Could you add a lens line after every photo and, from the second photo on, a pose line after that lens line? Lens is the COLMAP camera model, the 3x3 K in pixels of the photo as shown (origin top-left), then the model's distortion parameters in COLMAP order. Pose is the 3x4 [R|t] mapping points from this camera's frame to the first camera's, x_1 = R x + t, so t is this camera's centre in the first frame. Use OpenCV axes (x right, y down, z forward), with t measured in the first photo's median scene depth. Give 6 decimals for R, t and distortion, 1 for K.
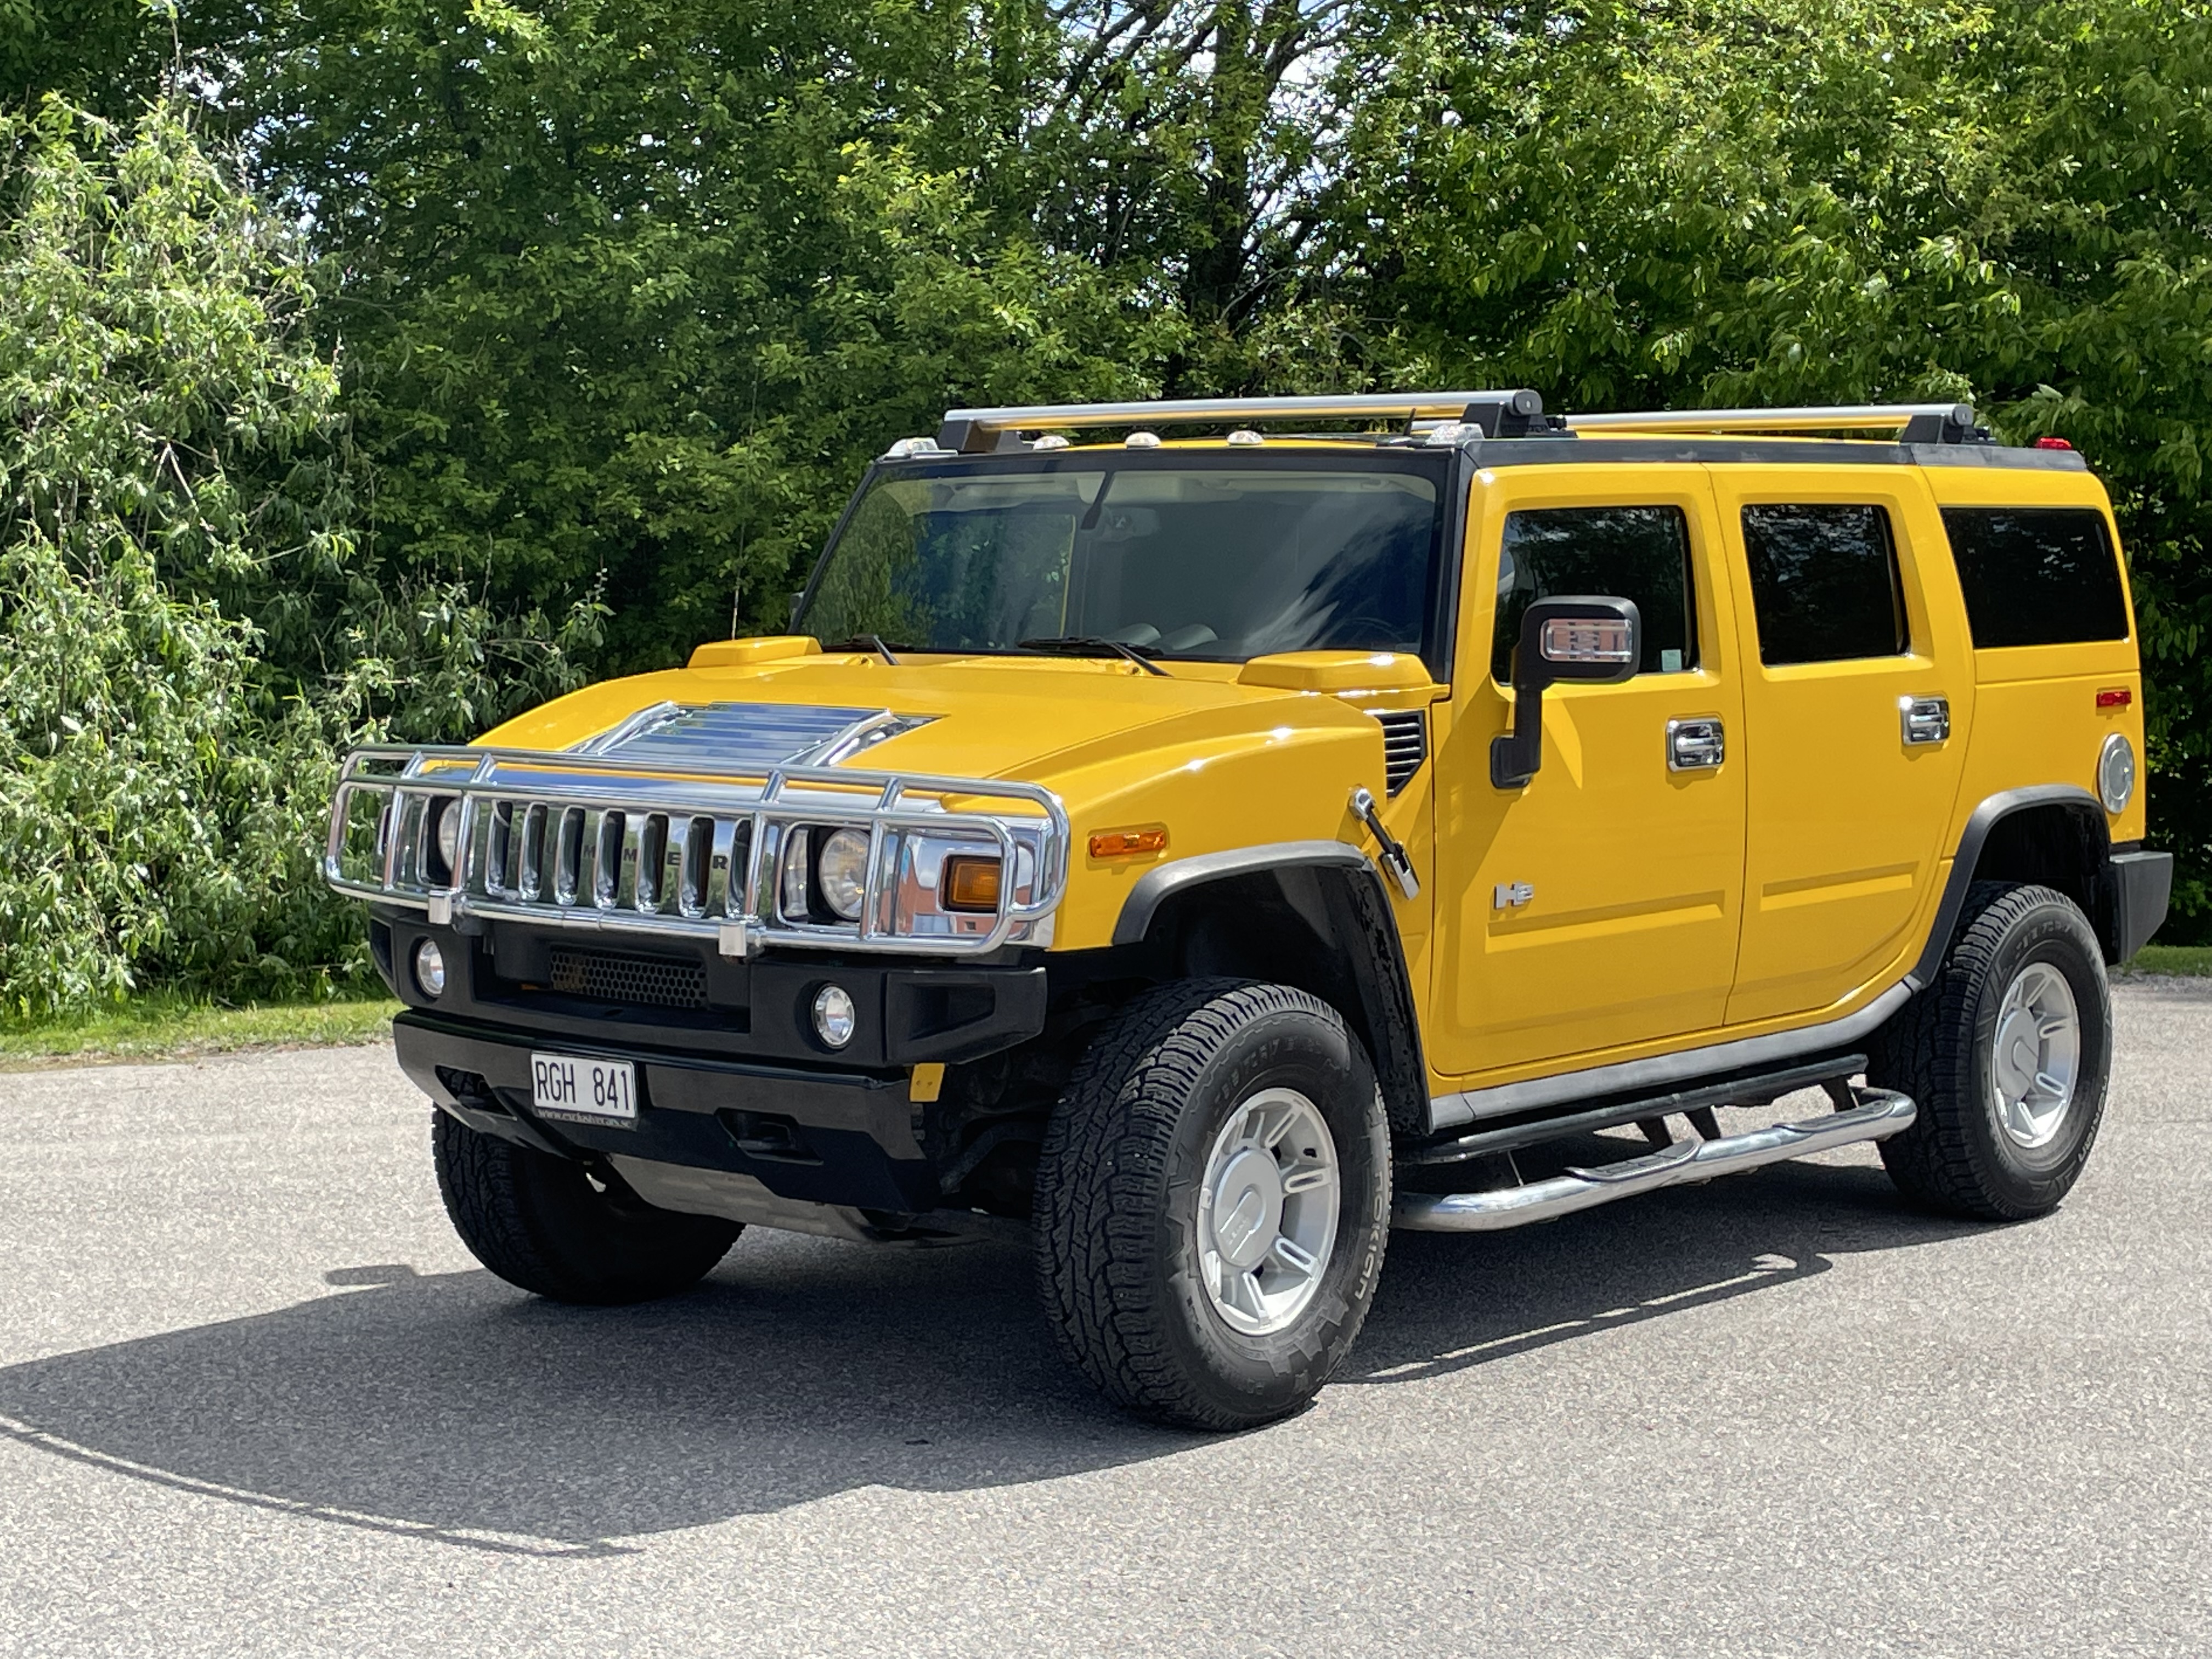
lens RADIAL K [[3507.7, 0, 1106.0], [0, 3507.7, 829.5], [0, 0, 1]] dist [0.107542, 0.000655]
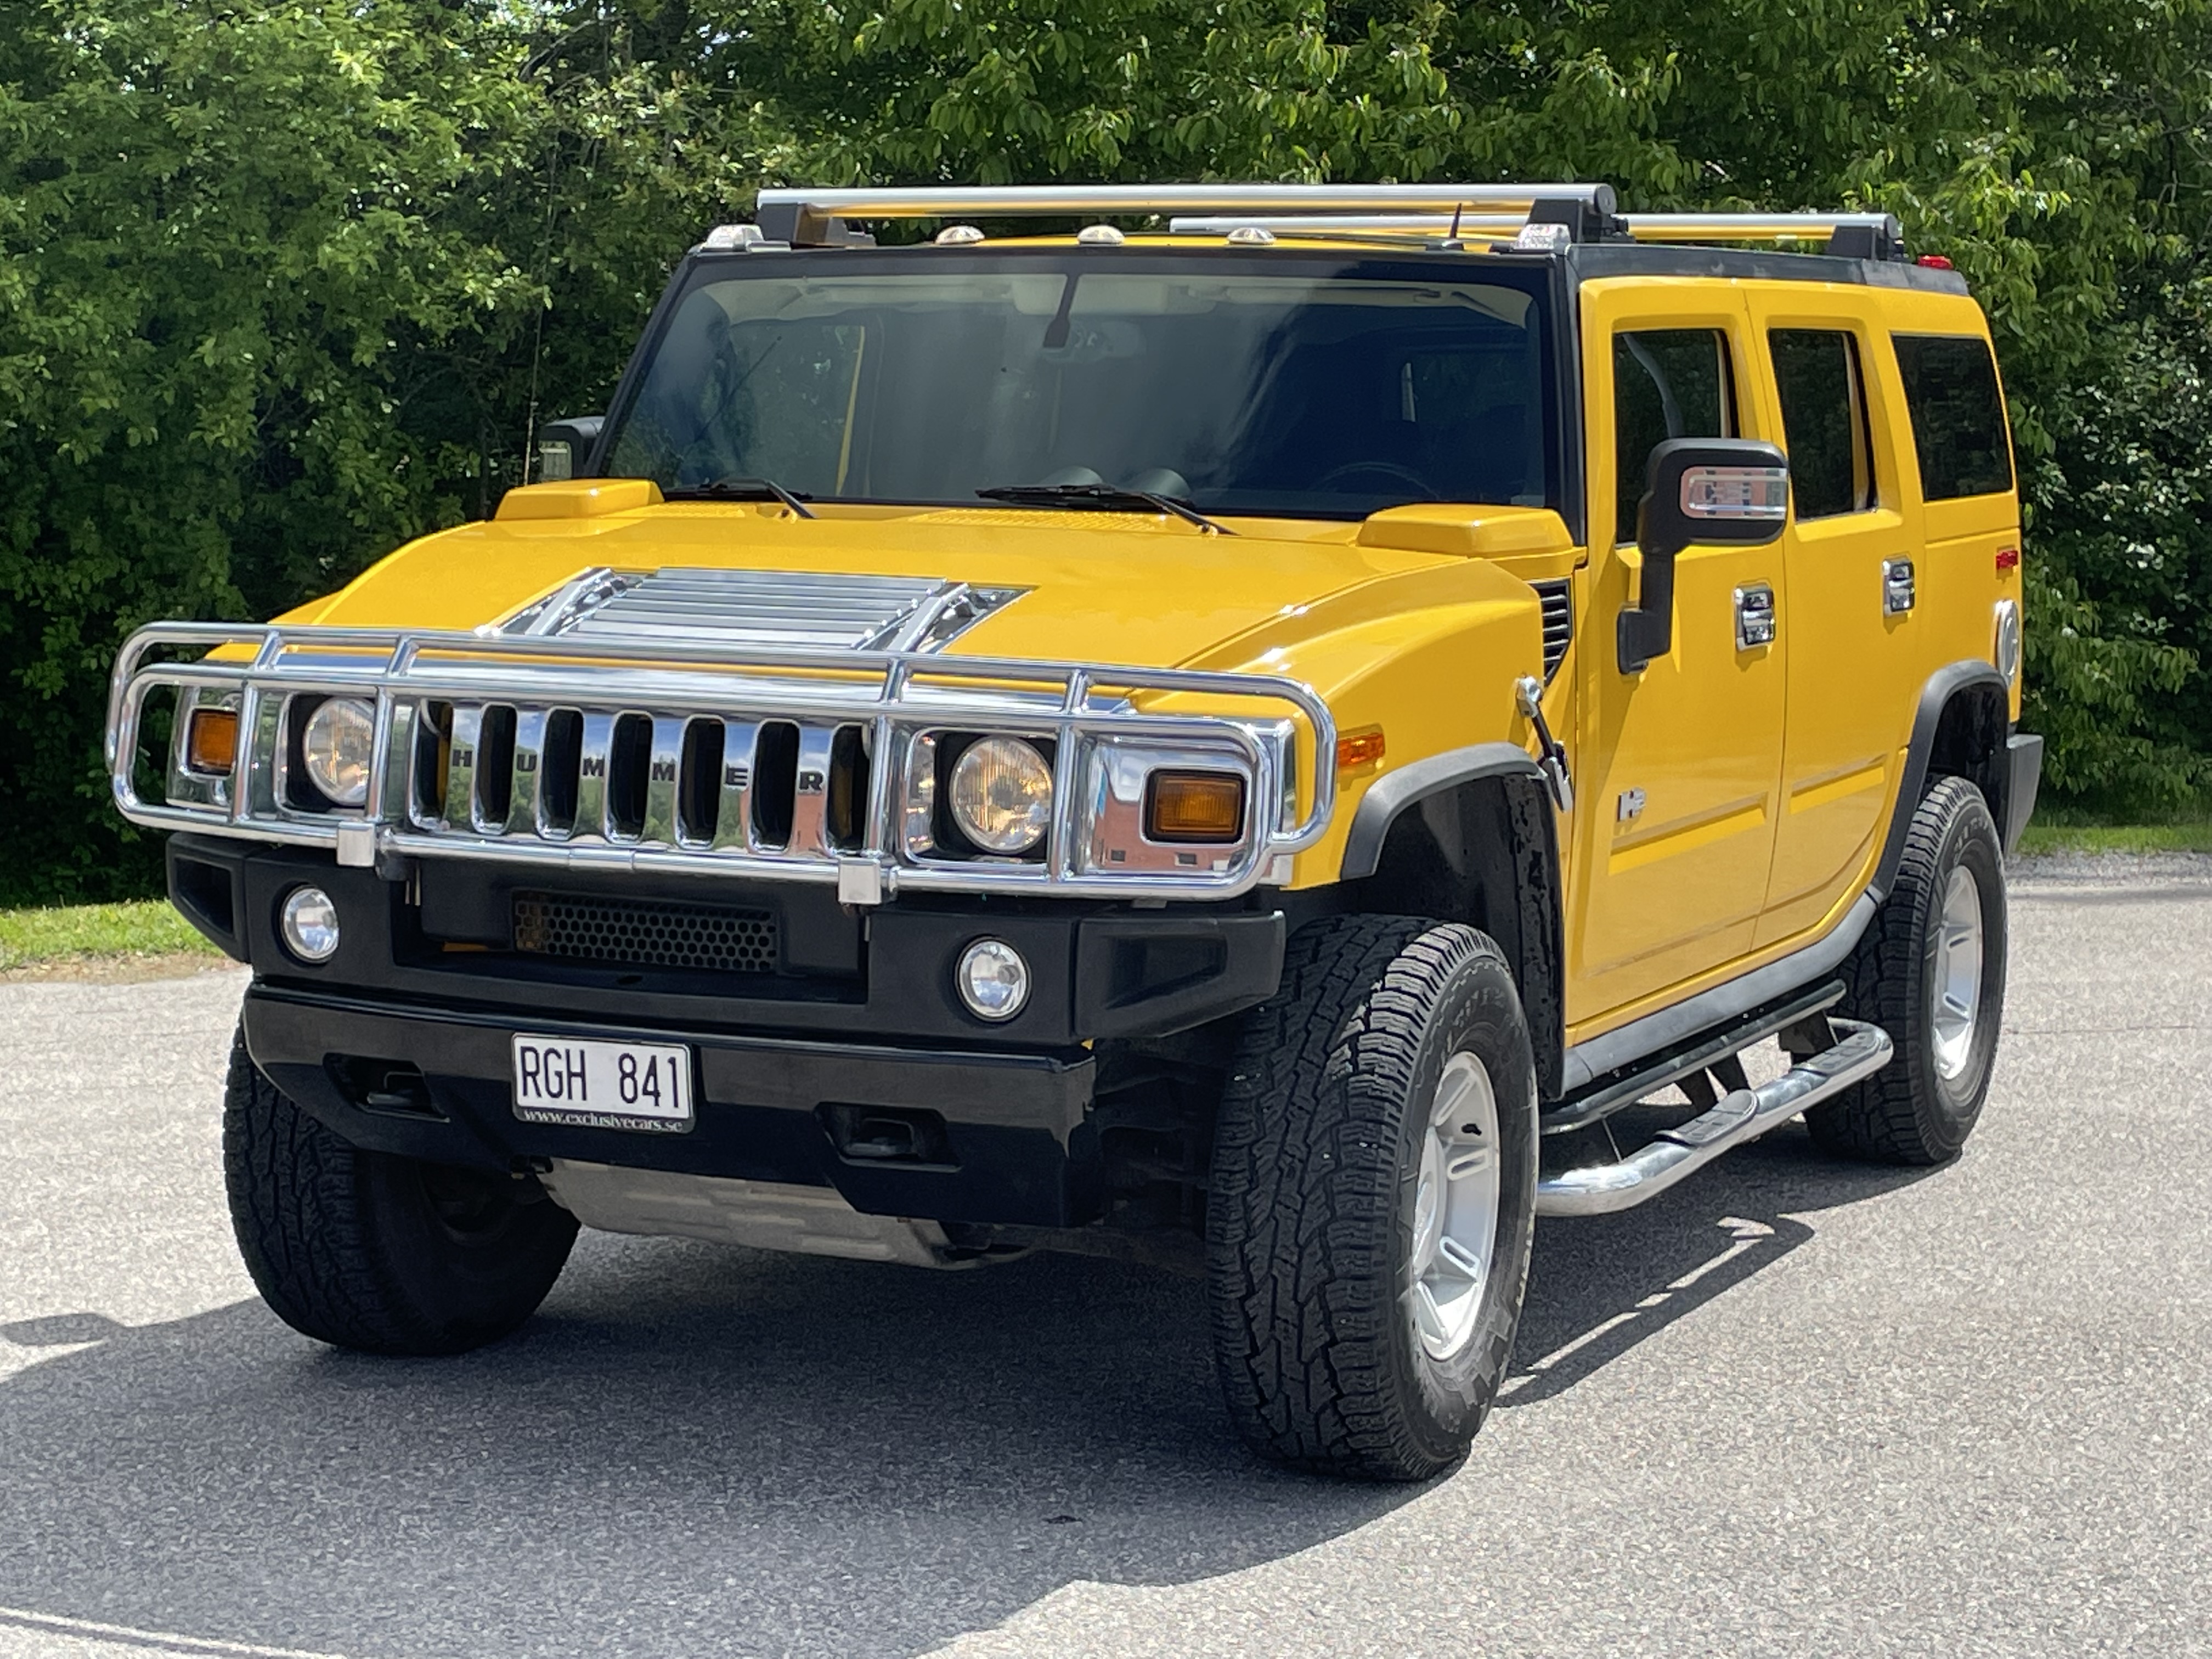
lens RADIAL K [[4085.1, 0, 1106.0], [0, 4085.1, 829.5], [0, 0, 1]] dist [0.050765, 0.449120]
pose [[0.962013, -0.017335, 0.272453, -0.266152], [0.008410, 0.999390, 0.033893, -0.008859], [-0.272874, -0.030314, 0.961572, 0.118795]]
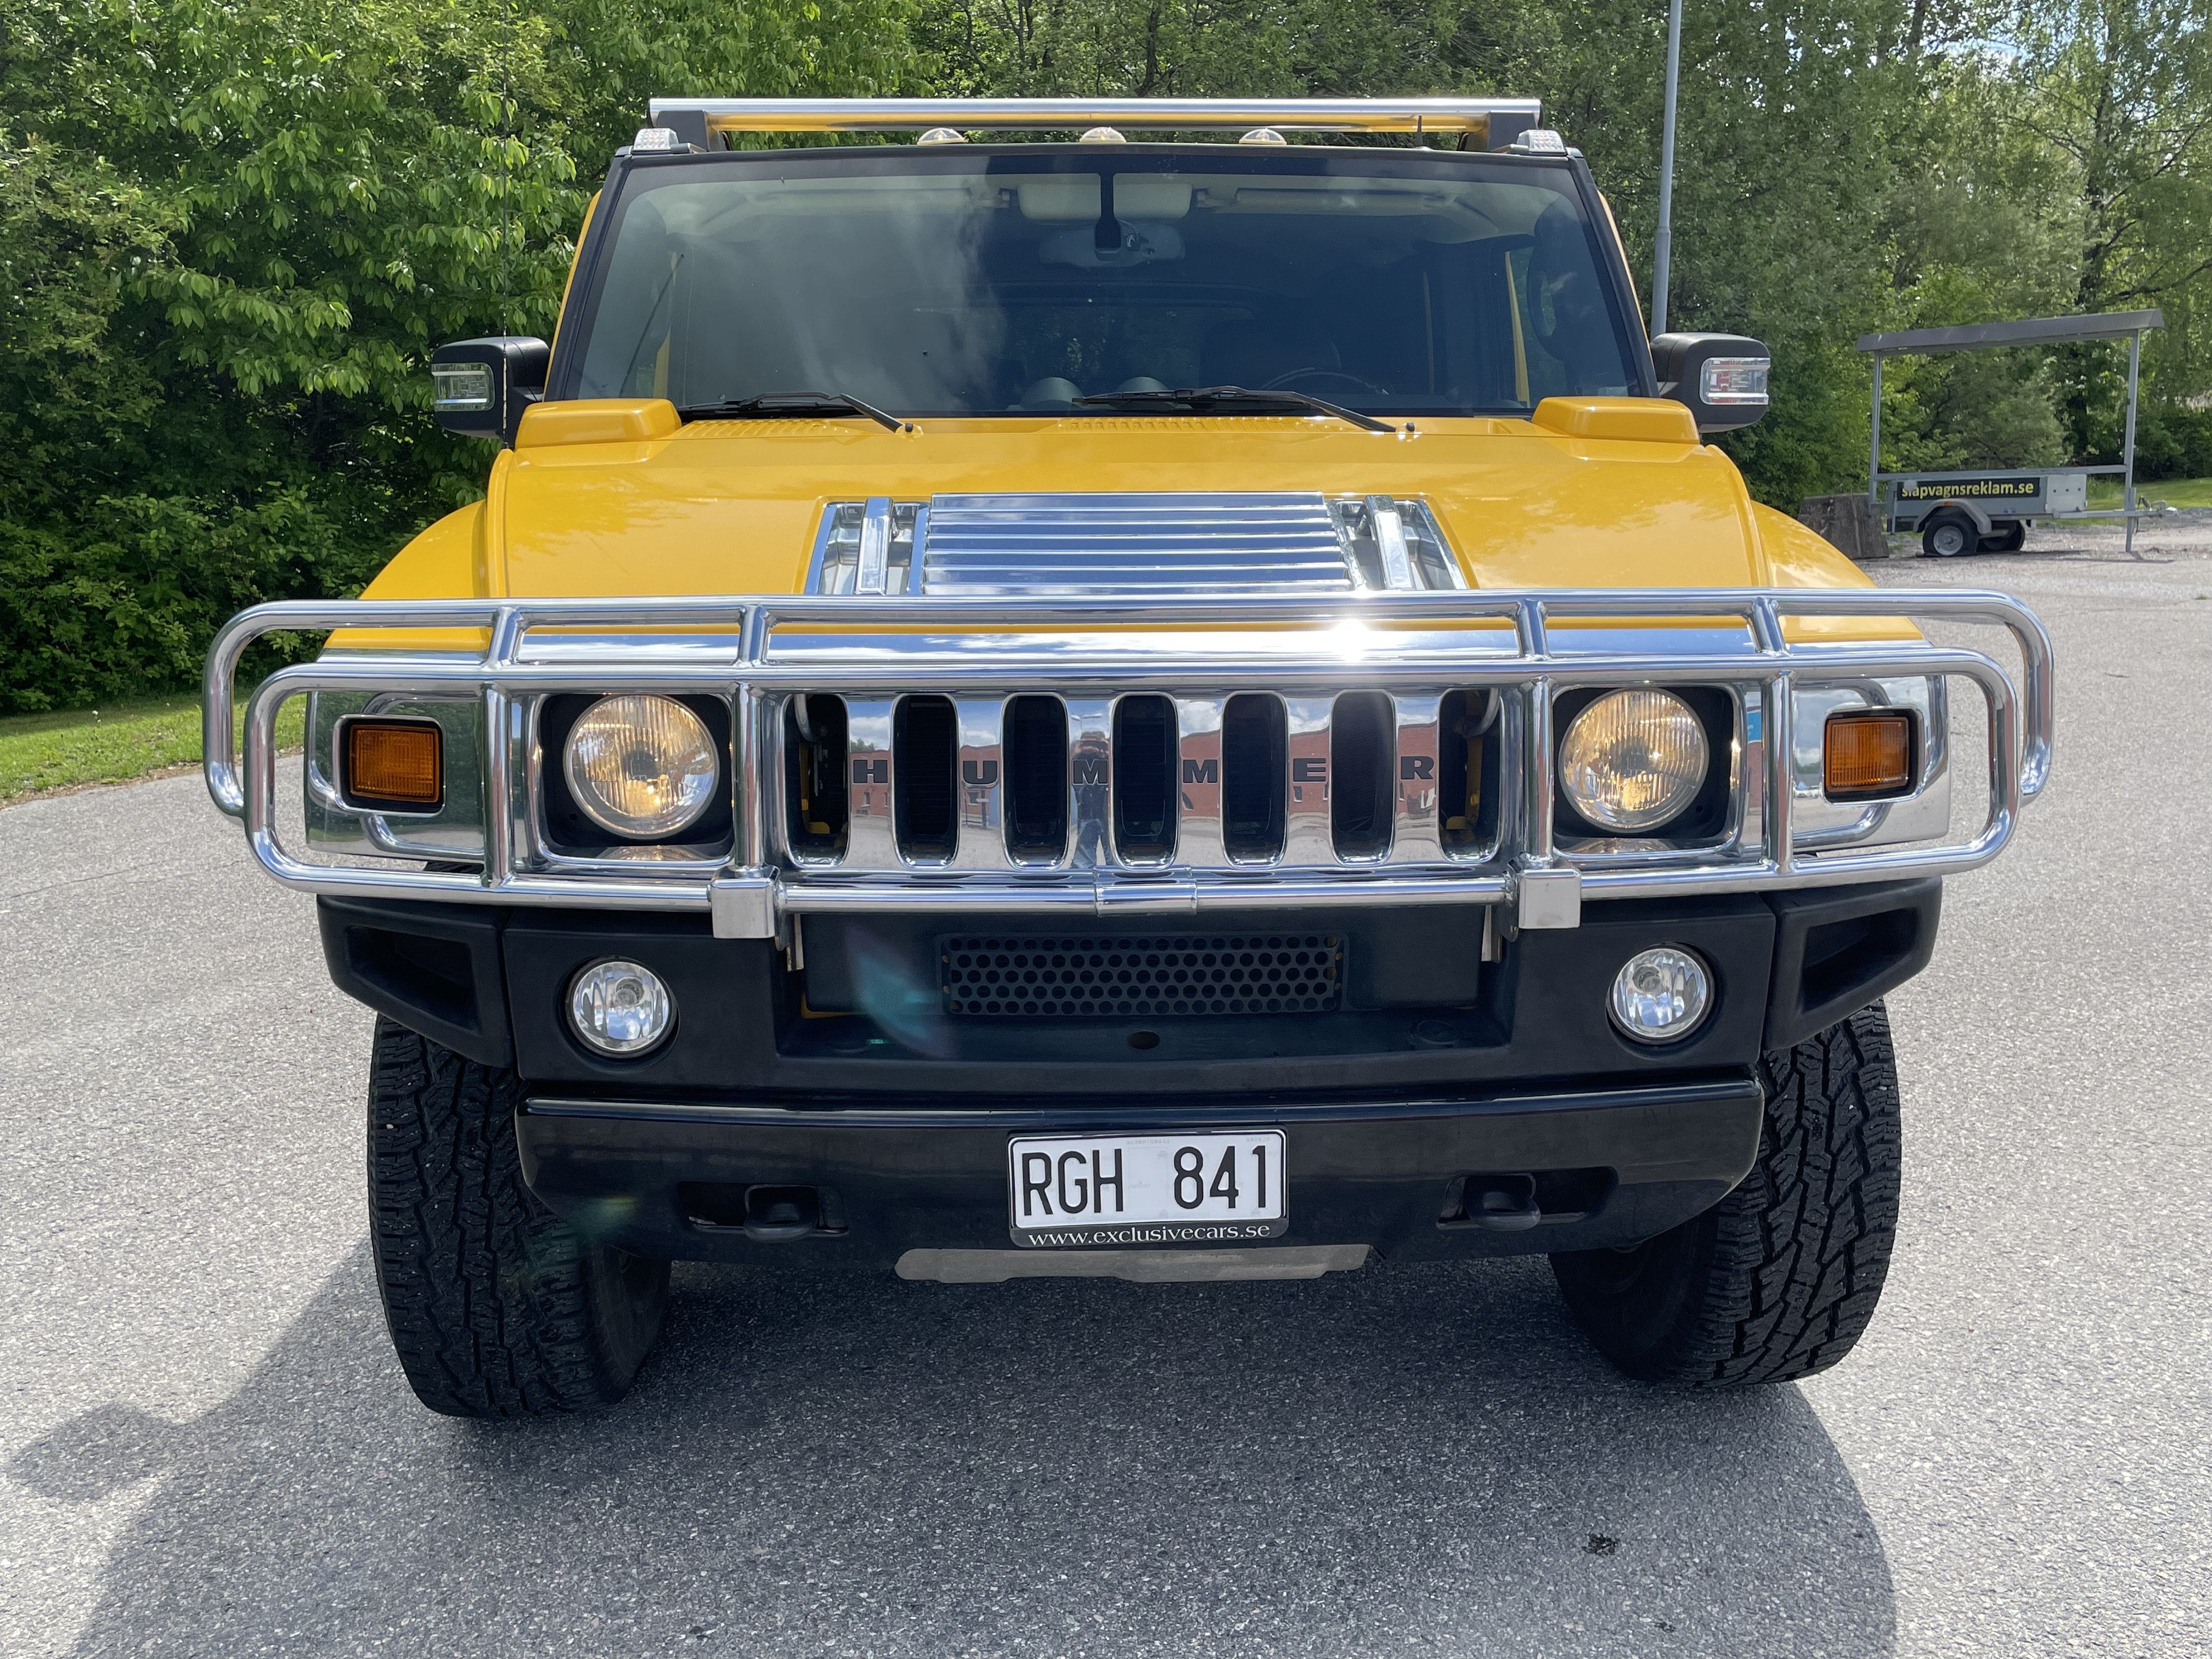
lens RADIAL K [[1897.6, 0, 1106.0], [0, 1897.6, 829.5], [0, 0, 1]] dist [0.066823, -0.069050]
pose [[0.733108, -0.158817, 0.661309, -0.328025], [0.058068, 0.983419, 0.171801, -0.034559], [-0.677628, -0.087548, 0.730175, 0.737631]]
